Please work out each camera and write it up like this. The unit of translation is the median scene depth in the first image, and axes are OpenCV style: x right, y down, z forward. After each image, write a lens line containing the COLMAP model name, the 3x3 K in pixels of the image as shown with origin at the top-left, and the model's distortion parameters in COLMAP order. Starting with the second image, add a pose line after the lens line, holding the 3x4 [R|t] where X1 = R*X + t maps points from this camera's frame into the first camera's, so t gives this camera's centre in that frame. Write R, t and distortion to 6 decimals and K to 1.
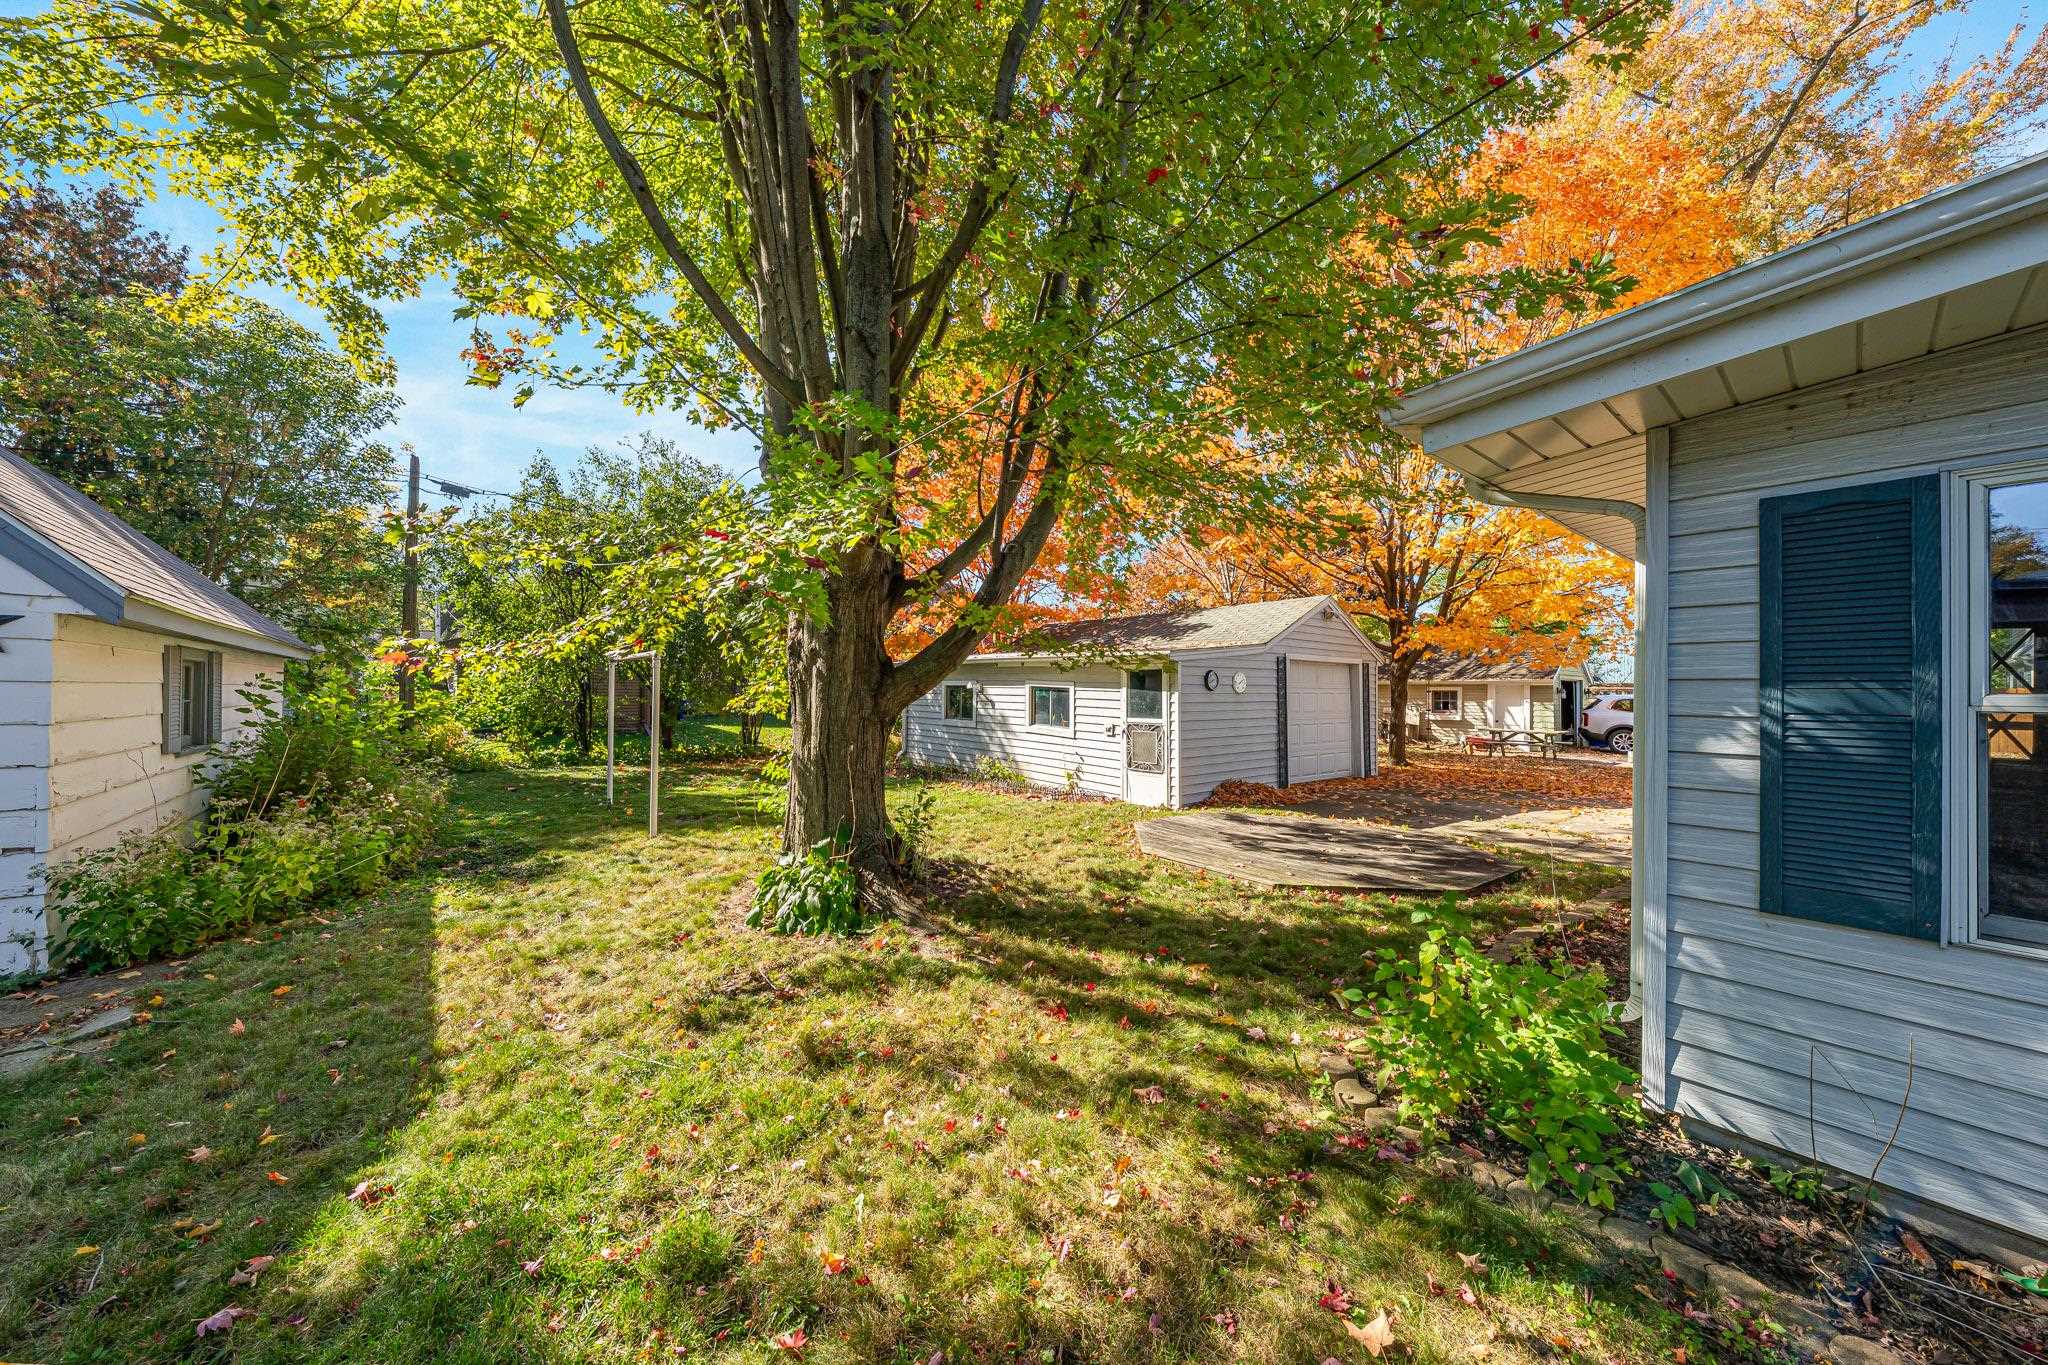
lens RADIAL K [[704.9, 0, 1024.0], [0, 704.9, 682.5], [0, 0, 1]] dist [-0.003956, -0.000088]
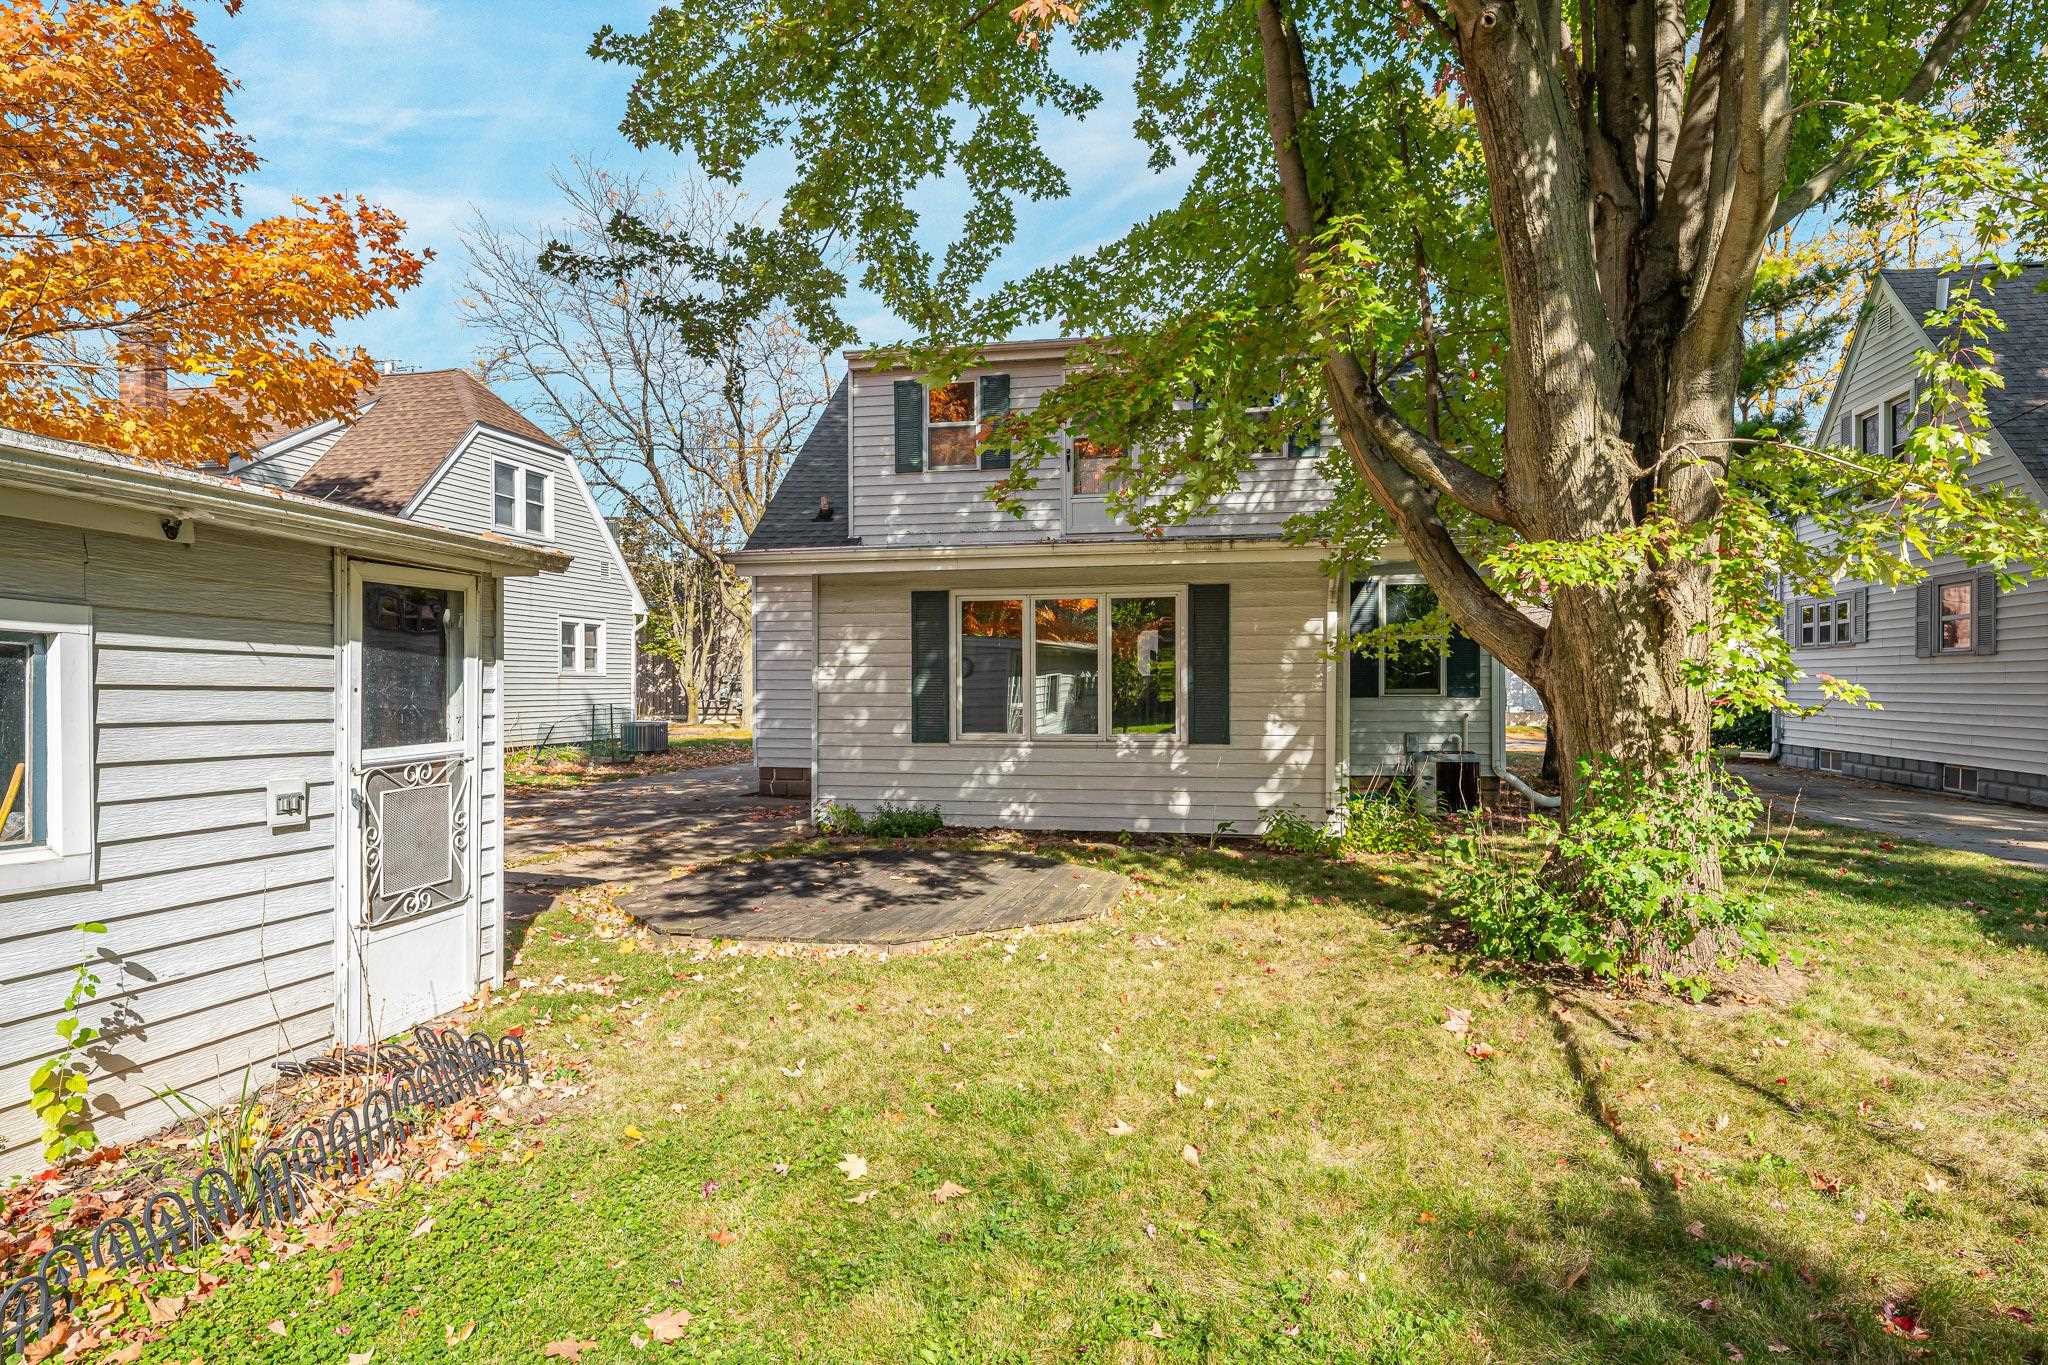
lens RADIAL K [[1171.7, 0, 1024.0], [0, 1171.7, 682.5], [0, 0, 1]] dist [-0.015702, -0.000383]
pose [[-0.594900, -0.009354, 0.803745, -0.330083], [-0.012337, 0.999921, 0.002506, 0.016093], [-0.803705, -0.008425, -0.594968, 0.915549]]
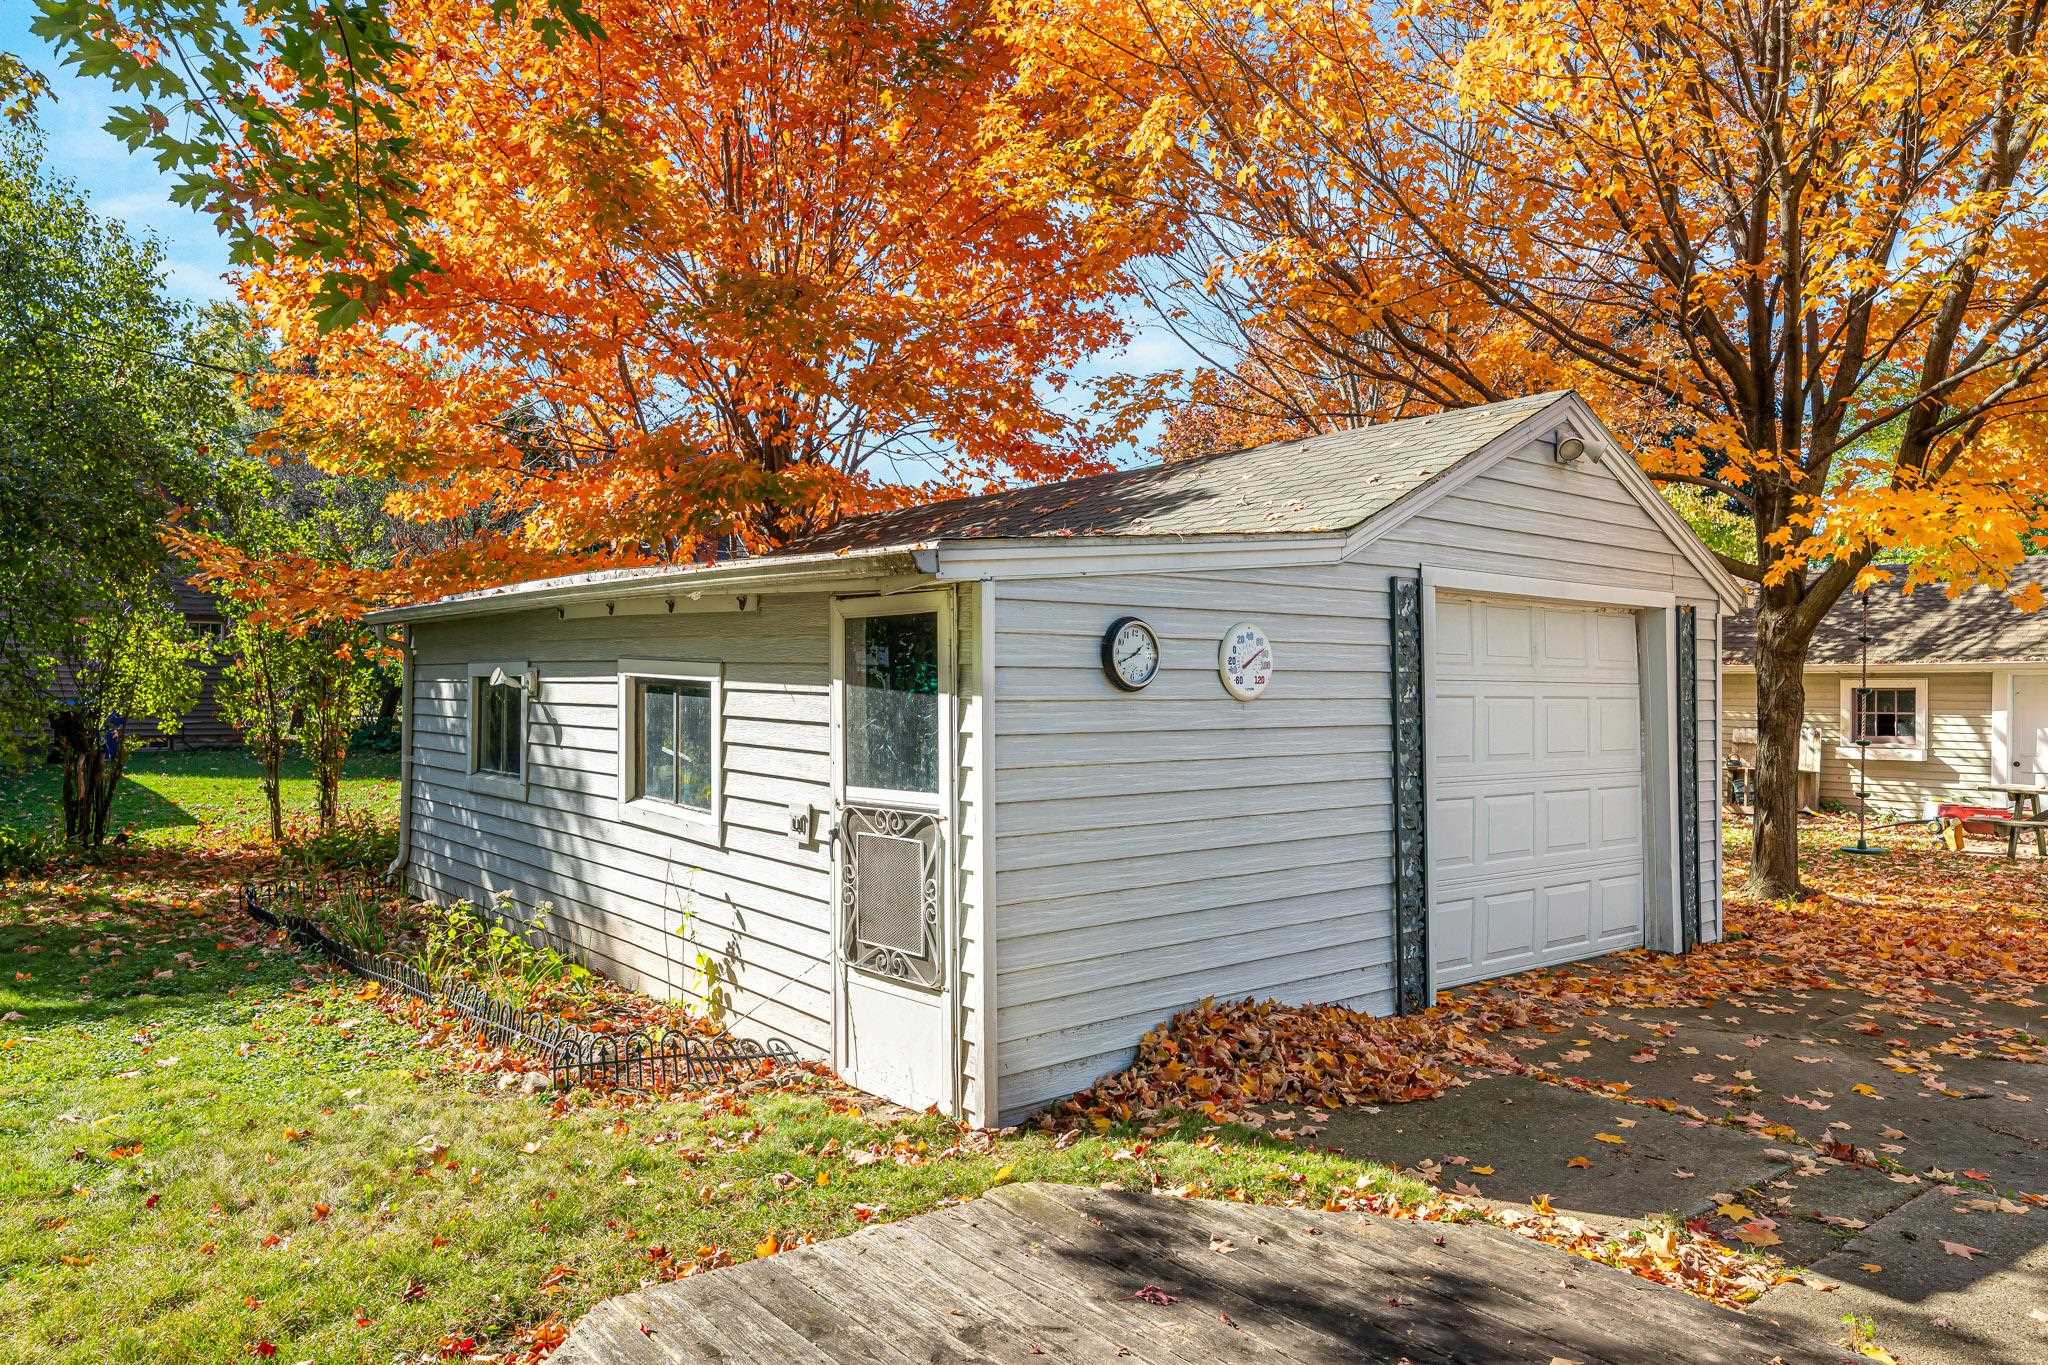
lens RADIAL K [[1371.7, 0, 1024.0], [0, 1371.7, 682.5], [0, 0, 1]] dist [-0.008489, -0.002635]
pose [[0.999985, -0.002441, -0.004832, 0.190544], [0.002469, 0.999981, 0.005686, 0.004429], [0.004818, -0.005698, 0.999972, 0.381952]]
